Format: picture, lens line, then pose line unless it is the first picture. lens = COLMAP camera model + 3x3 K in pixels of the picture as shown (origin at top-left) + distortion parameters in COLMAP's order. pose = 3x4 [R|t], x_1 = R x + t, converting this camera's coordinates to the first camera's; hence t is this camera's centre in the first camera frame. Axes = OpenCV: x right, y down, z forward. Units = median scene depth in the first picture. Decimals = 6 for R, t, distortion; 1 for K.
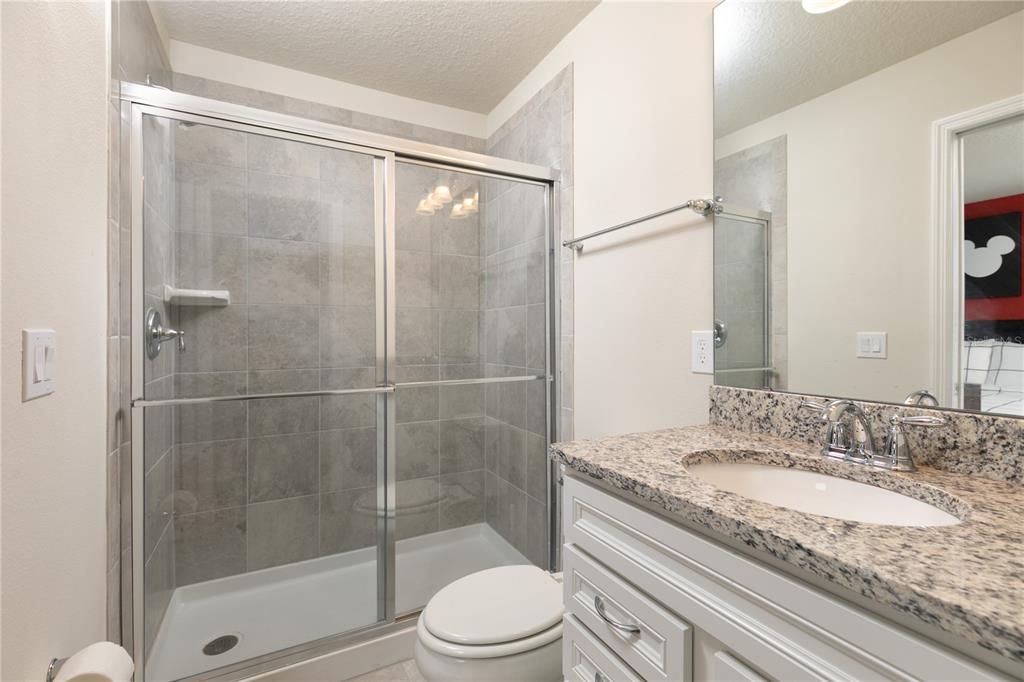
lens RADIAL K [[464.6, 0, 513.3], [0, 464.6, 338.4], [0, 0, 1]] dist [0.004798, 0.000375]
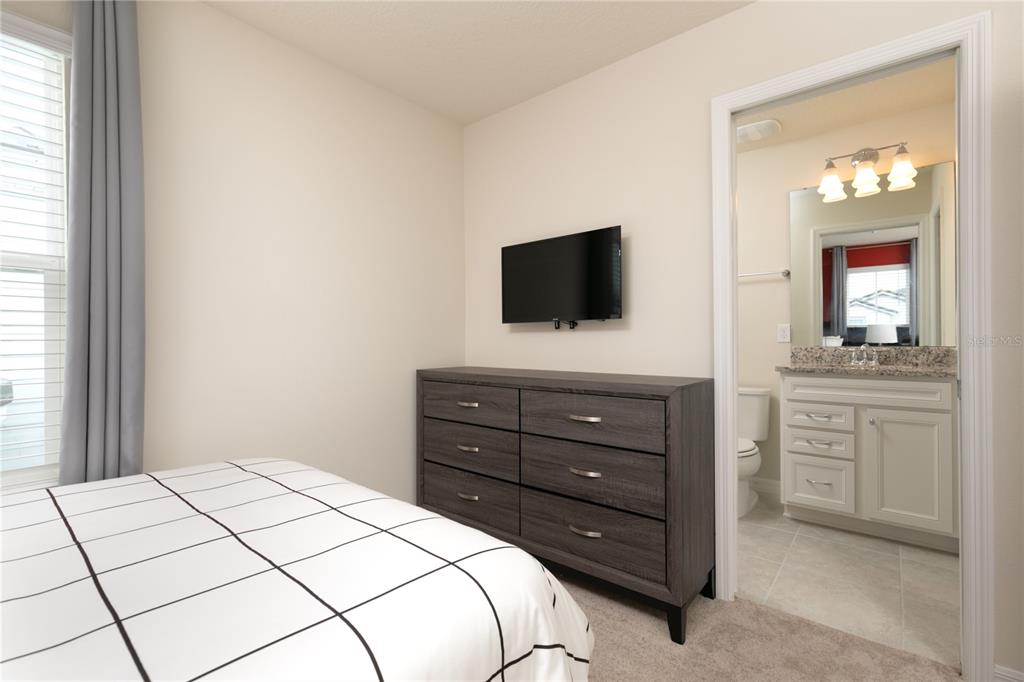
lens RADIAL K [[464.6, 0, 515.5], [0, 464.6, 341.2], [0, 0, 1]] dist [0.004798, 0.000375]
pose [[0.922176, -0.006688, 0.386712, -0.312978], [0.010188, 0.999924, -0.007000, 0.012596], [-0.386636, 0.010395, 0.922174, -0.116274]]
